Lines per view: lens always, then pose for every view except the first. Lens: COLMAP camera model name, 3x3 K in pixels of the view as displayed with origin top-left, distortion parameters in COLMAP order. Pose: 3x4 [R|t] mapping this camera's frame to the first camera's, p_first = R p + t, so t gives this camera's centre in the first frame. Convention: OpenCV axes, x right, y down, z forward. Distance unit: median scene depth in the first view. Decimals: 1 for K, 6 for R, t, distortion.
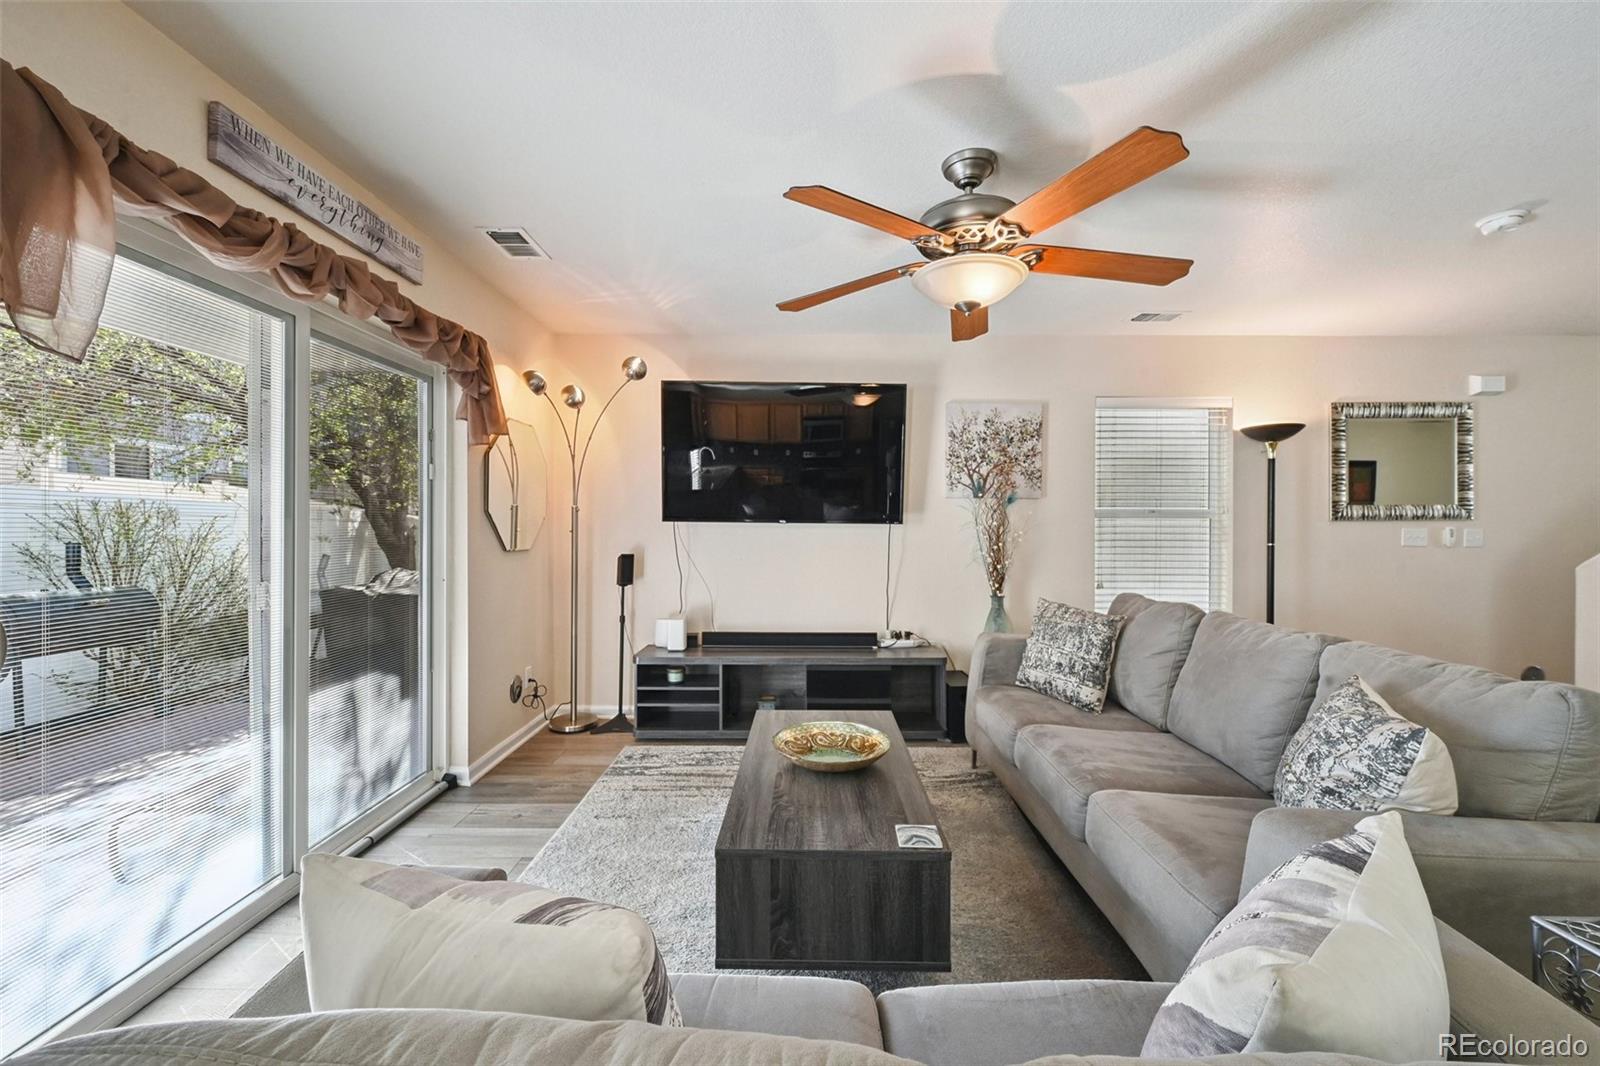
lens RADIAL K [[631.7, 0, 799.2], [0, 631.7, 531.6], [0, 0, 1]] dist [-0.000373, -0.000047]
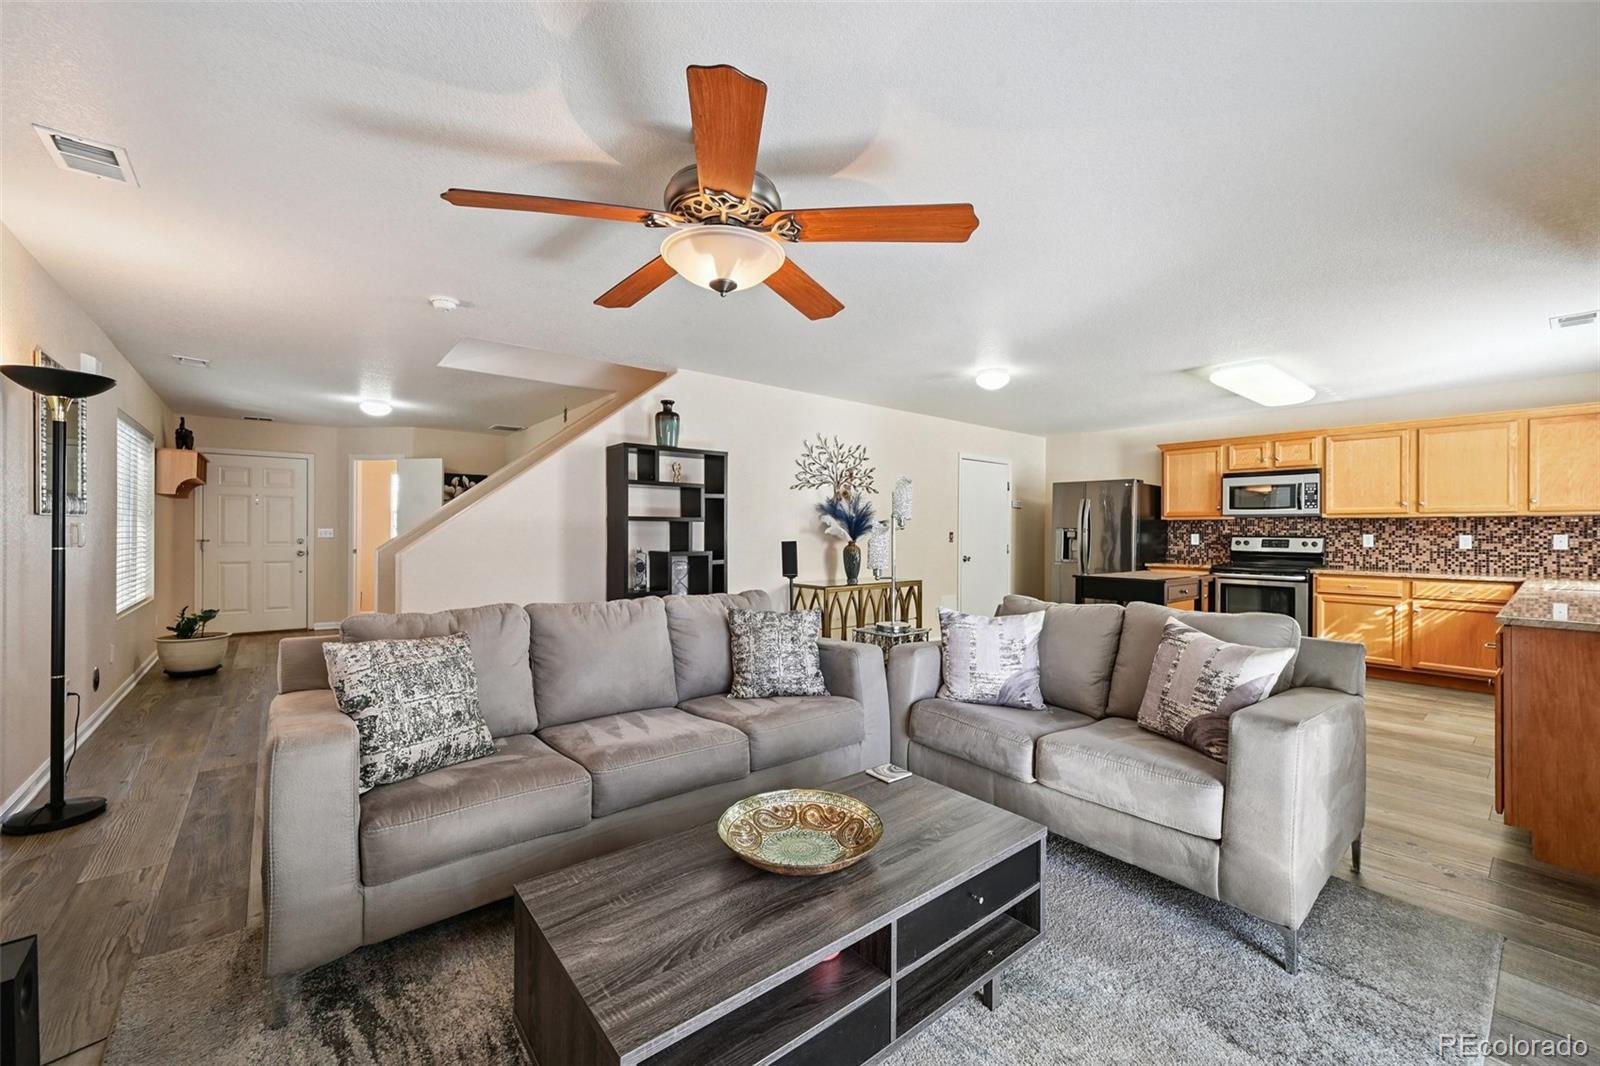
lens RADIAL K [[631.7, 0, 799.2], [0, 631.7, 531.6], [0, 0, 1]] dist [-0.000373, -0.000047]
pose [[-0.640088, -0.007153, 0.768268, -0.289588], [-0.000468, 0.999960, 0.008920, -0.003977], [-0.768301, 0.005350, -0.640066, 0.855005]]
